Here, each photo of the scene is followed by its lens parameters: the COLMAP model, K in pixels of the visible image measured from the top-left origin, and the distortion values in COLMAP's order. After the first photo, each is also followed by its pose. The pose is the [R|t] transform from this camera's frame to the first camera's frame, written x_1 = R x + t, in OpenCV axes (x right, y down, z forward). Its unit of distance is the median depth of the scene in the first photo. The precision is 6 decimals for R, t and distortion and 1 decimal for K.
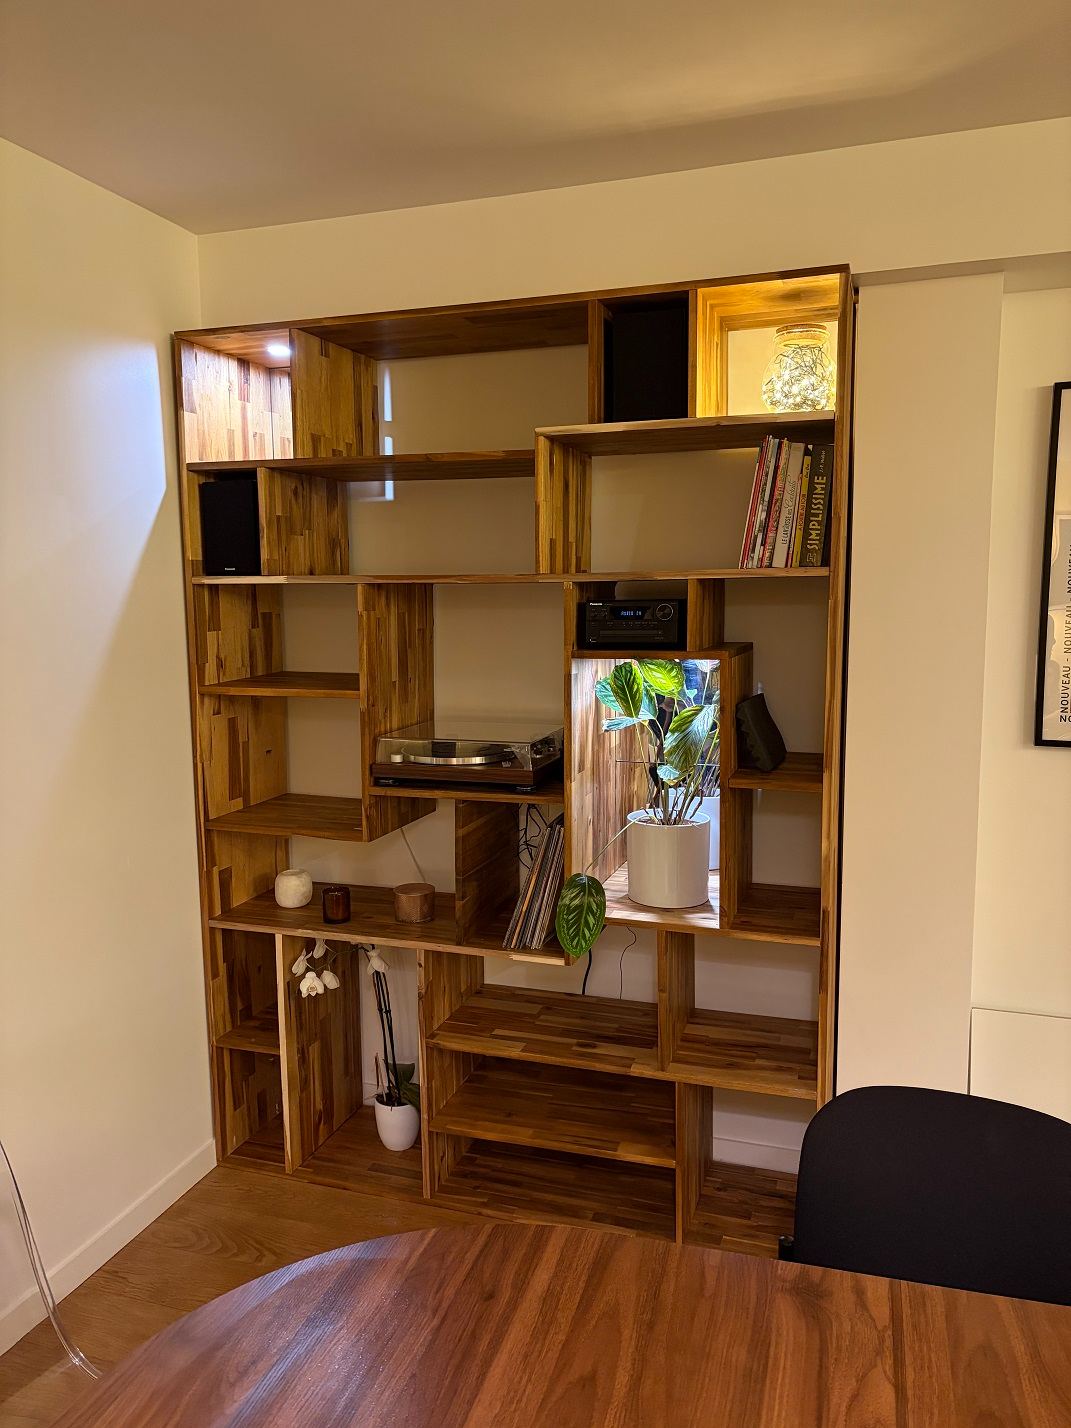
lens RADIAL K [[1088.9, 0, 535.5], [0, 1088.9, 714.0], [0, 0, 1]] dist [0.005373, 0.009898]
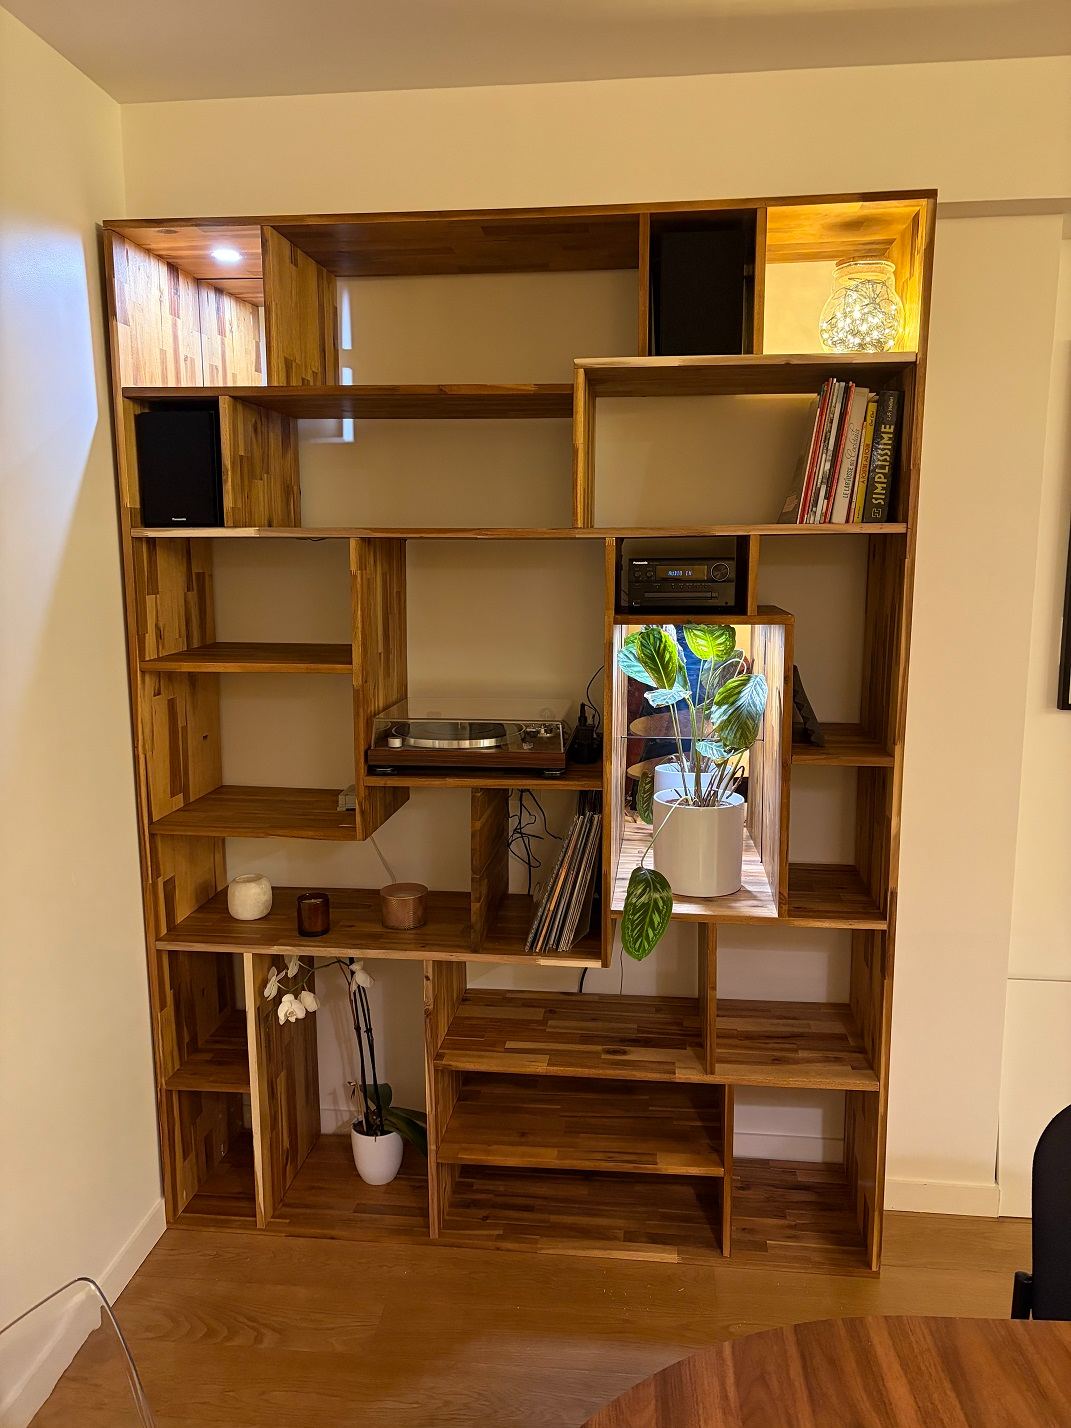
lens RADIAL K [[1088.9, 0, 535.5], [0, 1088.9, 714.0], [0, 0, 1]] dist [0.005373, 0.009898]
pose [[0.976286, -0.025880, 0.214930, -0.202498], [0.018718, 0.999202, 0.035294, -0.009983], [-0.215672, -0.030434, 0.975991, 0.135396]]
